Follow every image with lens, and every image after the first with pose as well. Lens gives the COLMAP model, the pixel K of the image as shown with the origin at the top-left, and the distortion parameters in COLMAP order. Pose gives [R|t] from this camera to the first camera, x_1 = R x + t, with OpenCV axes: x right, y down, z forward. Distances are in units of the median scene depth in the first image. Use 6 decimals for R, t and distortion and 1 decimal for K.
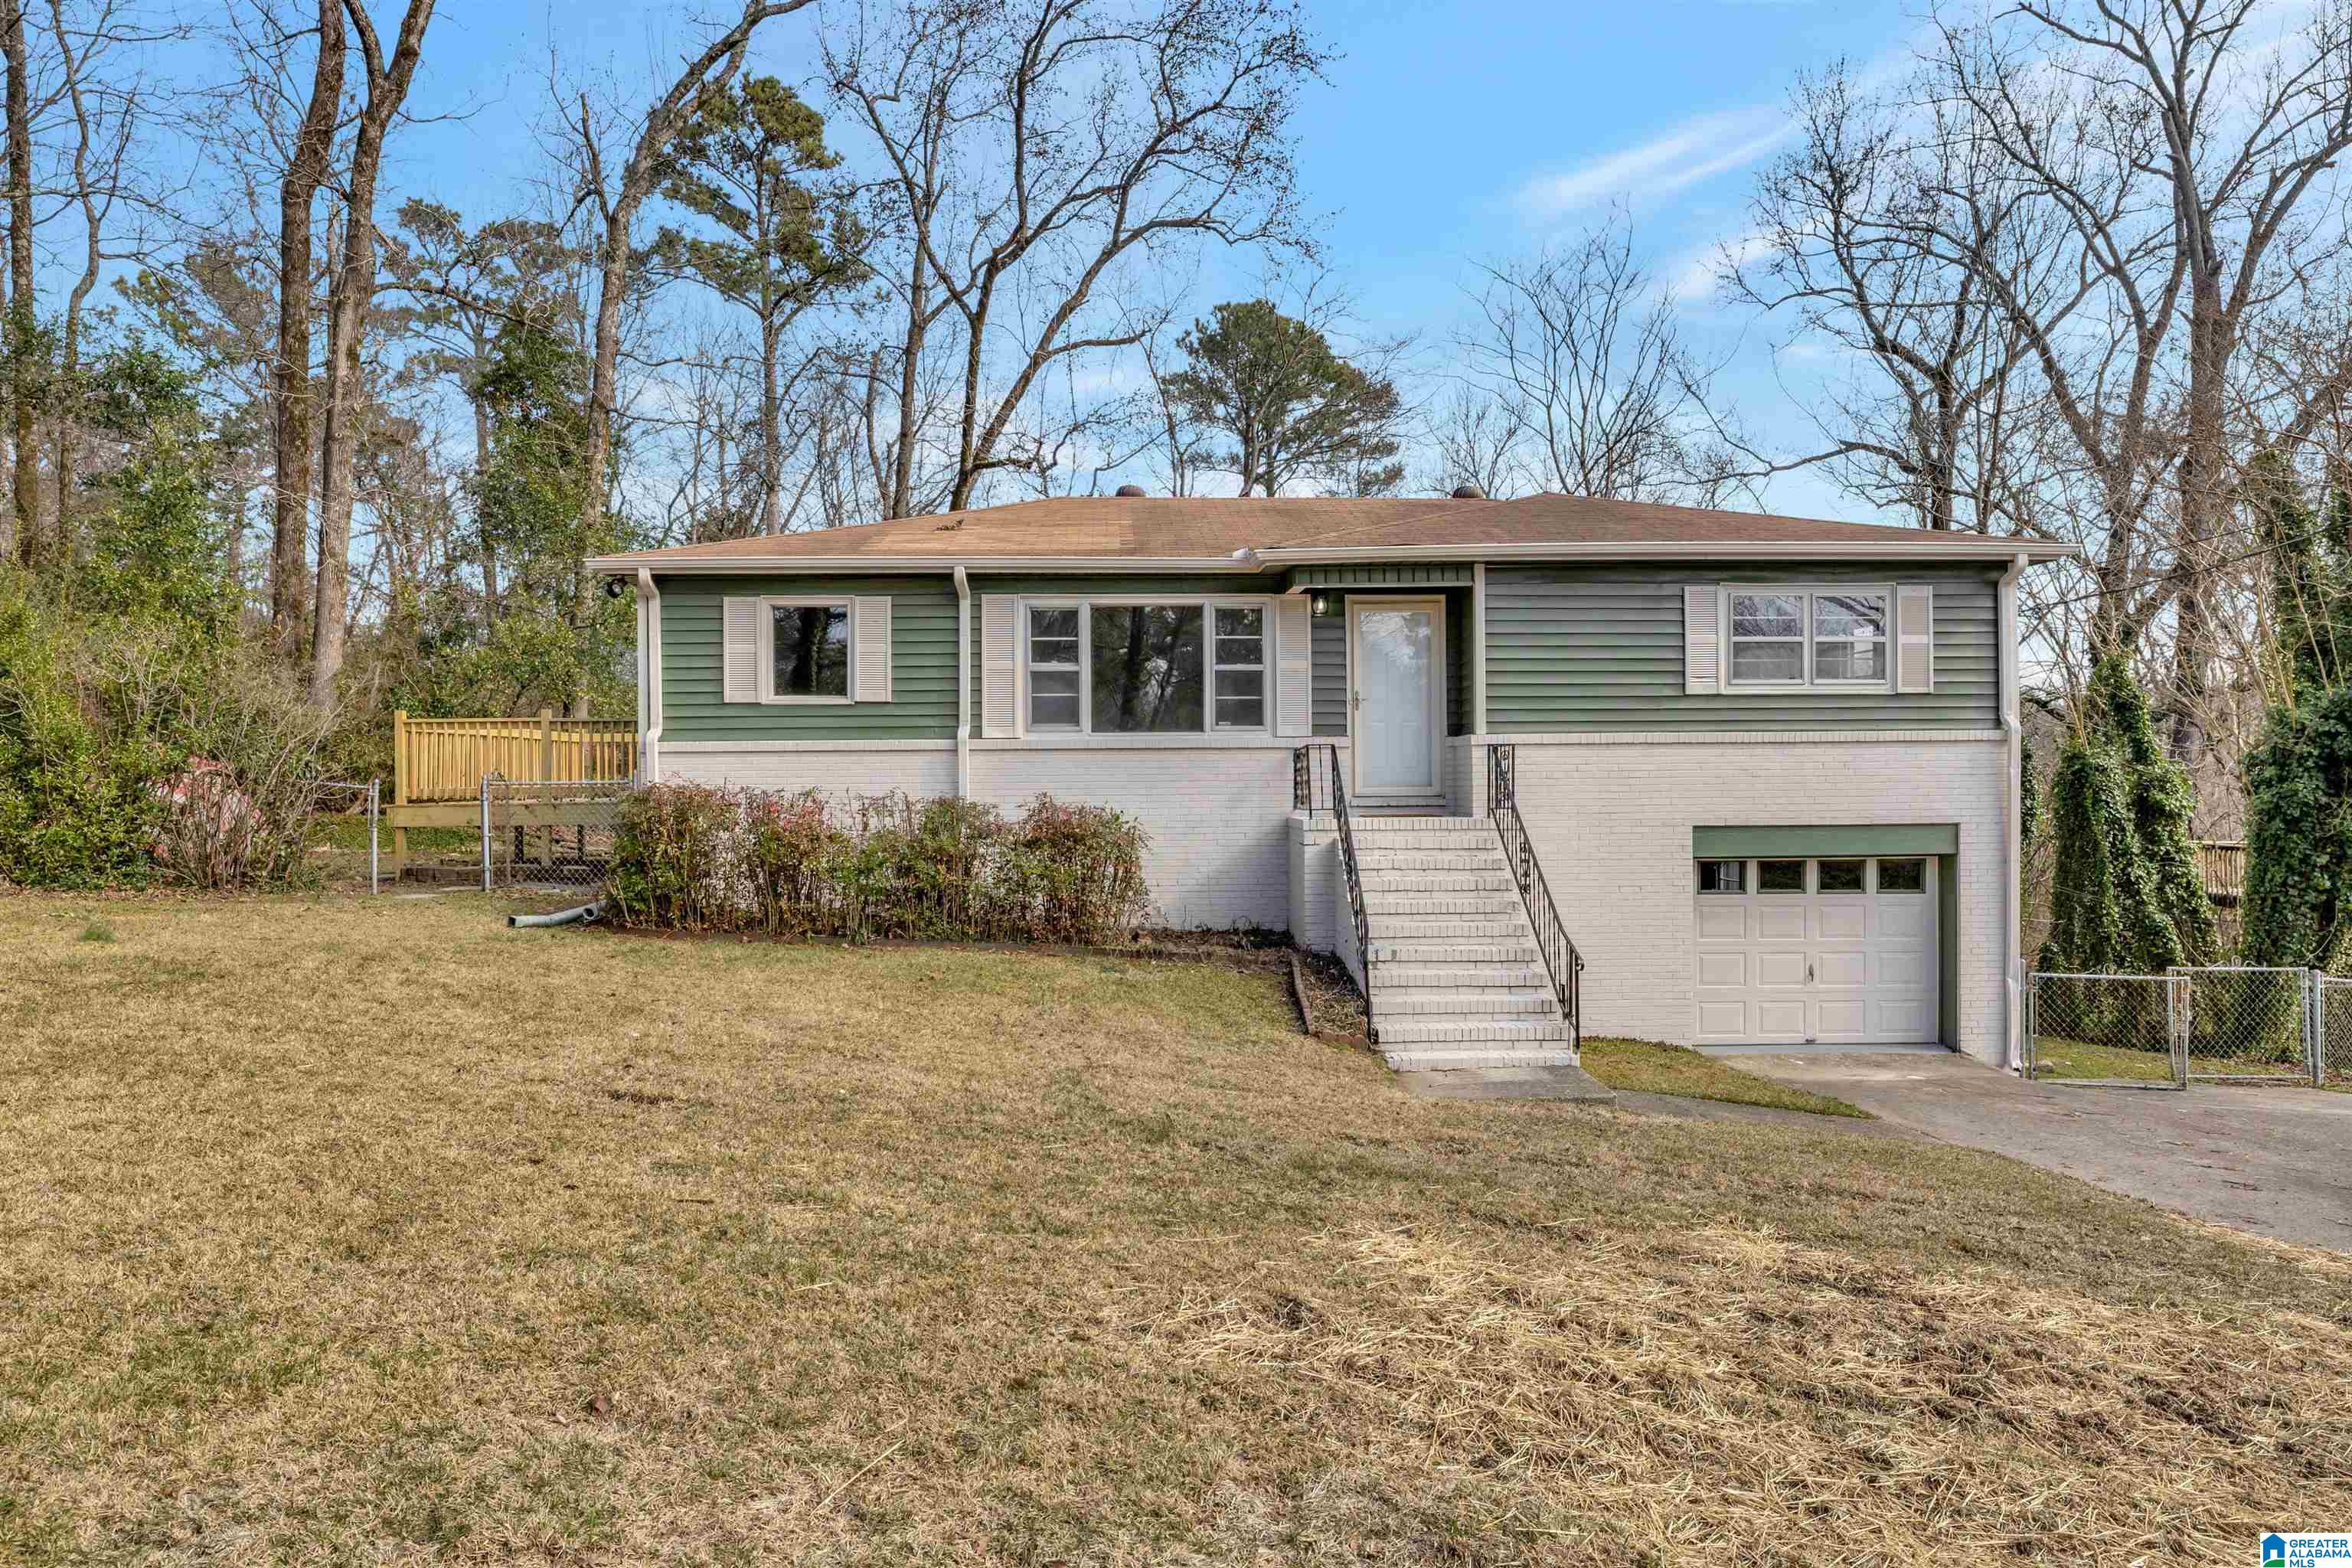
lens RADIAL K [[1412.3, 0, 1176.1], [0, 1412.3, 731.0], [0, 0, 1]] dist [-0.001096, -0.000250]
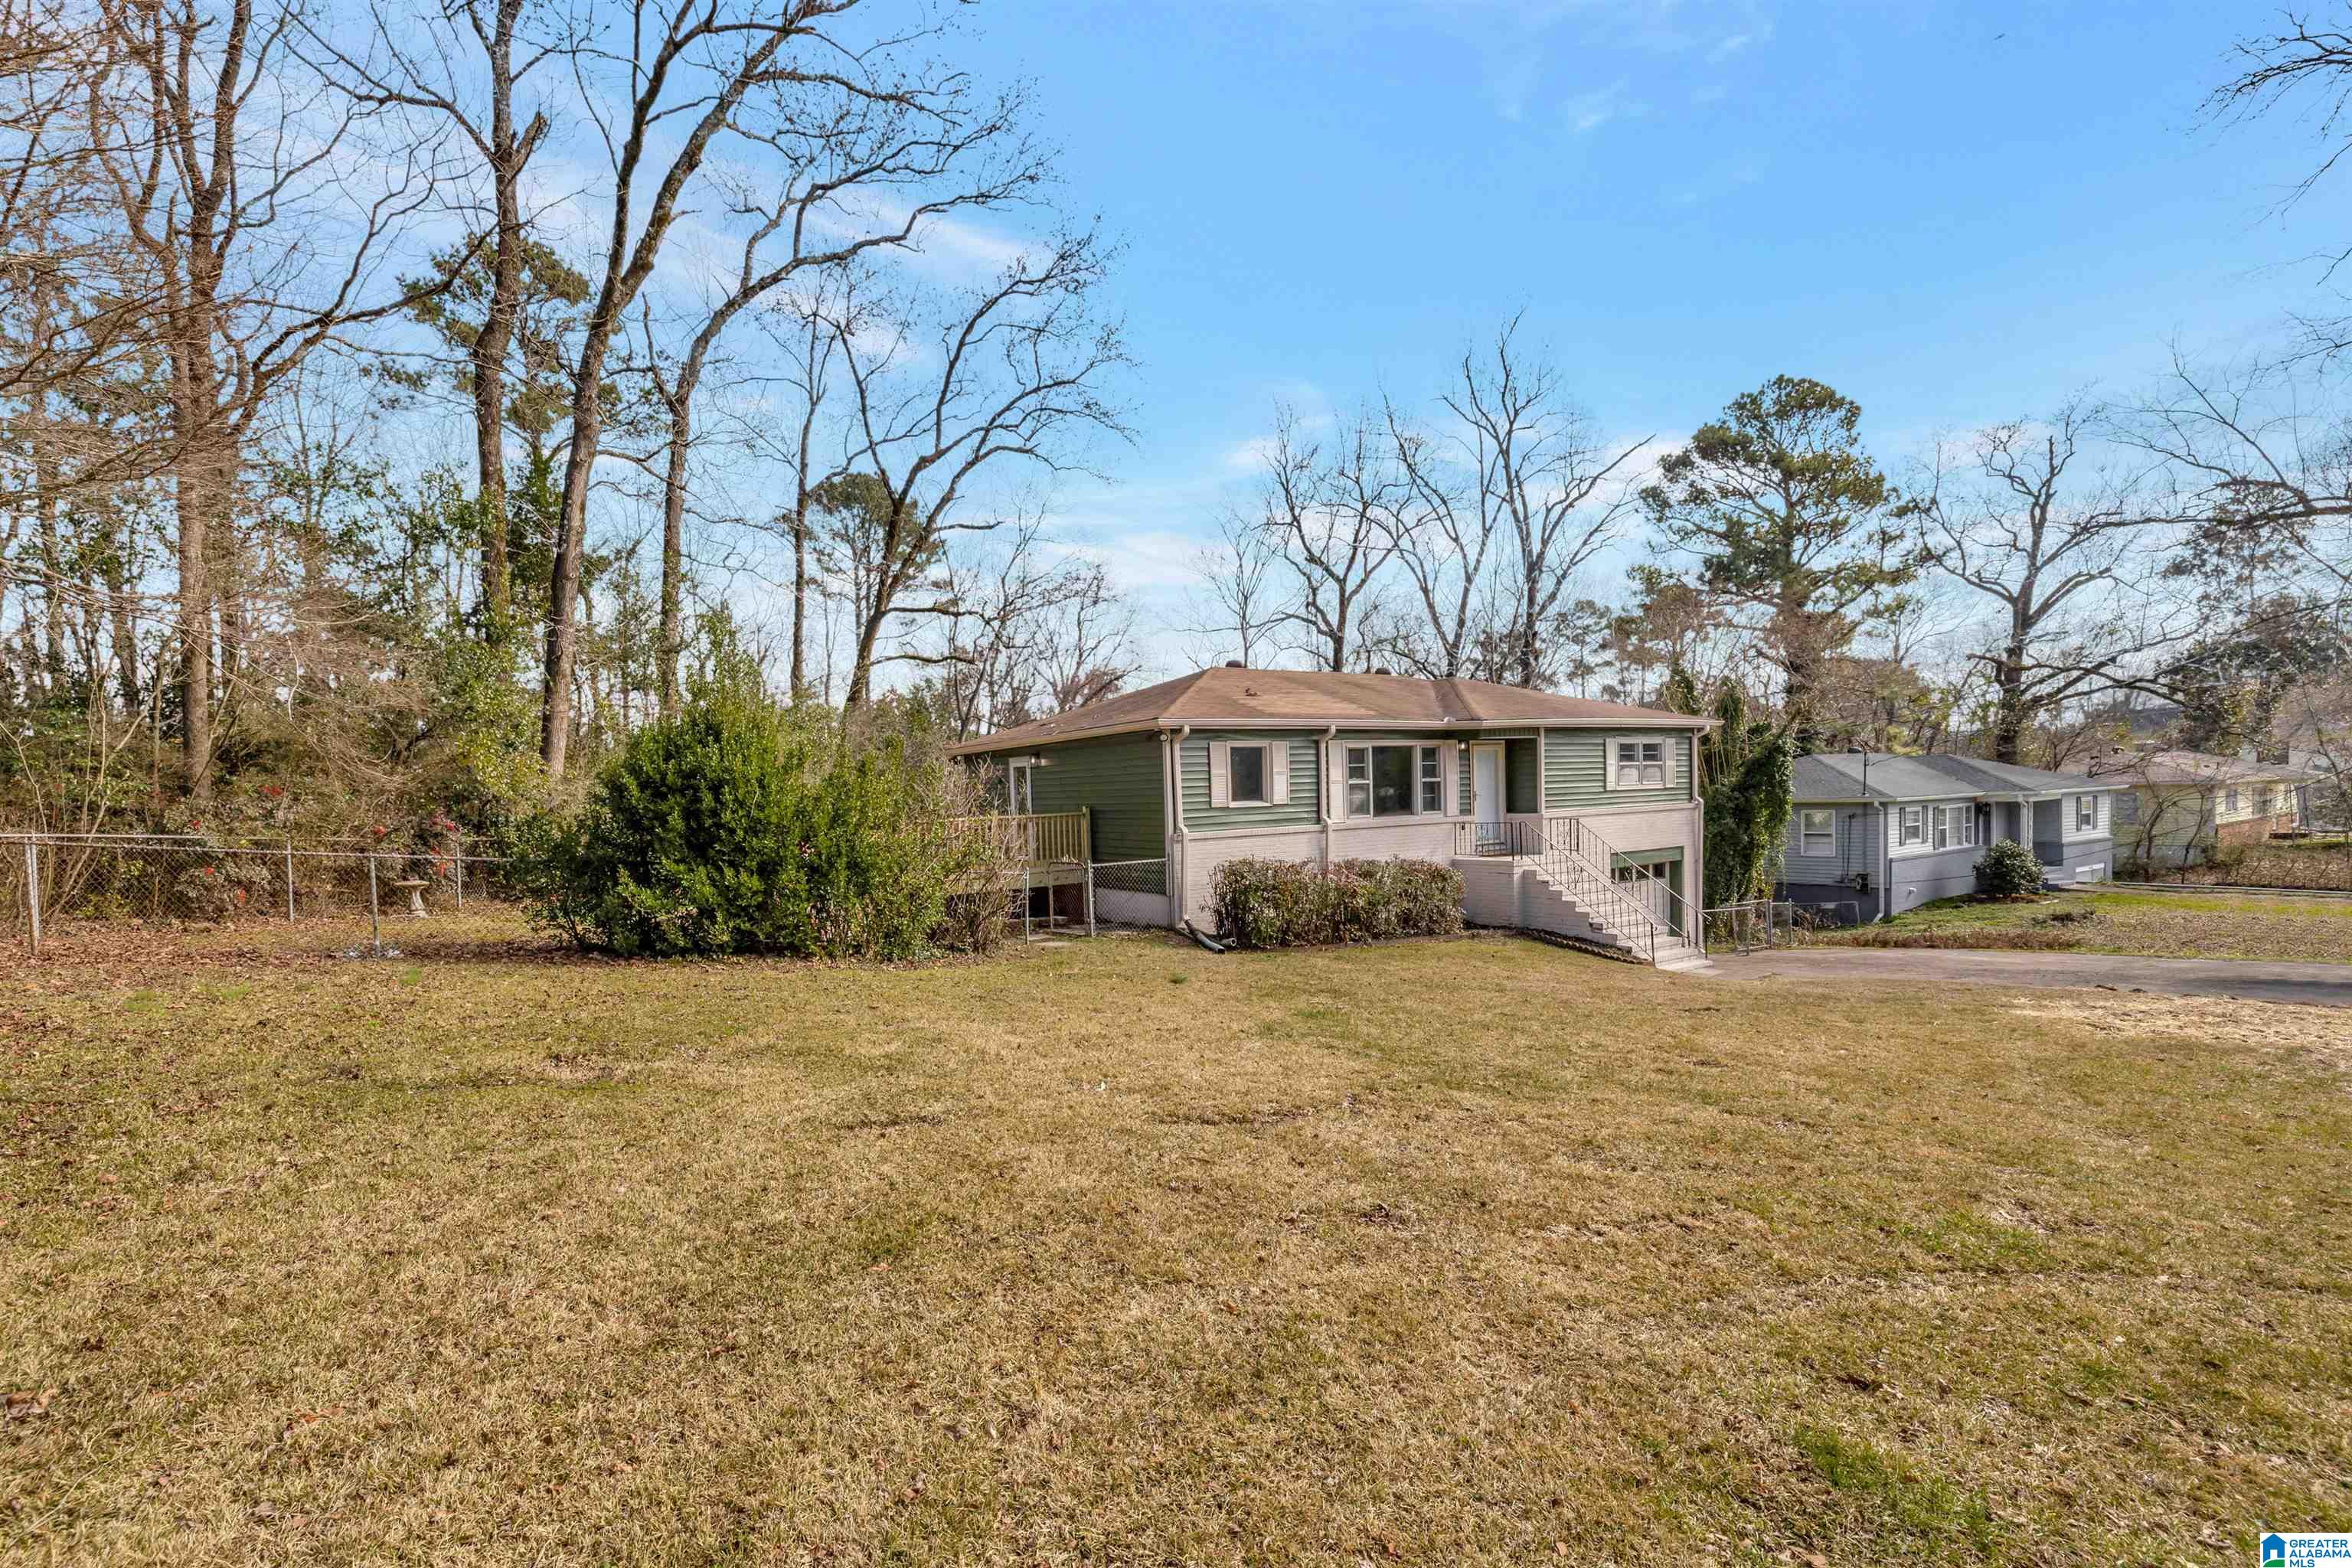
lens RADIAL K [[996.9, 0, 1170.8], [0, 996.9, 765.0], [0, 0, 1]] dist [0.001294, -0.000112]
pose [[0.863429, -0.005049, 0.504446, -0.913192], [0.005923, 0.999982, -0.000129, -0.066245], [-0.504436, 0.003099, 0.863443, 0.043572]]
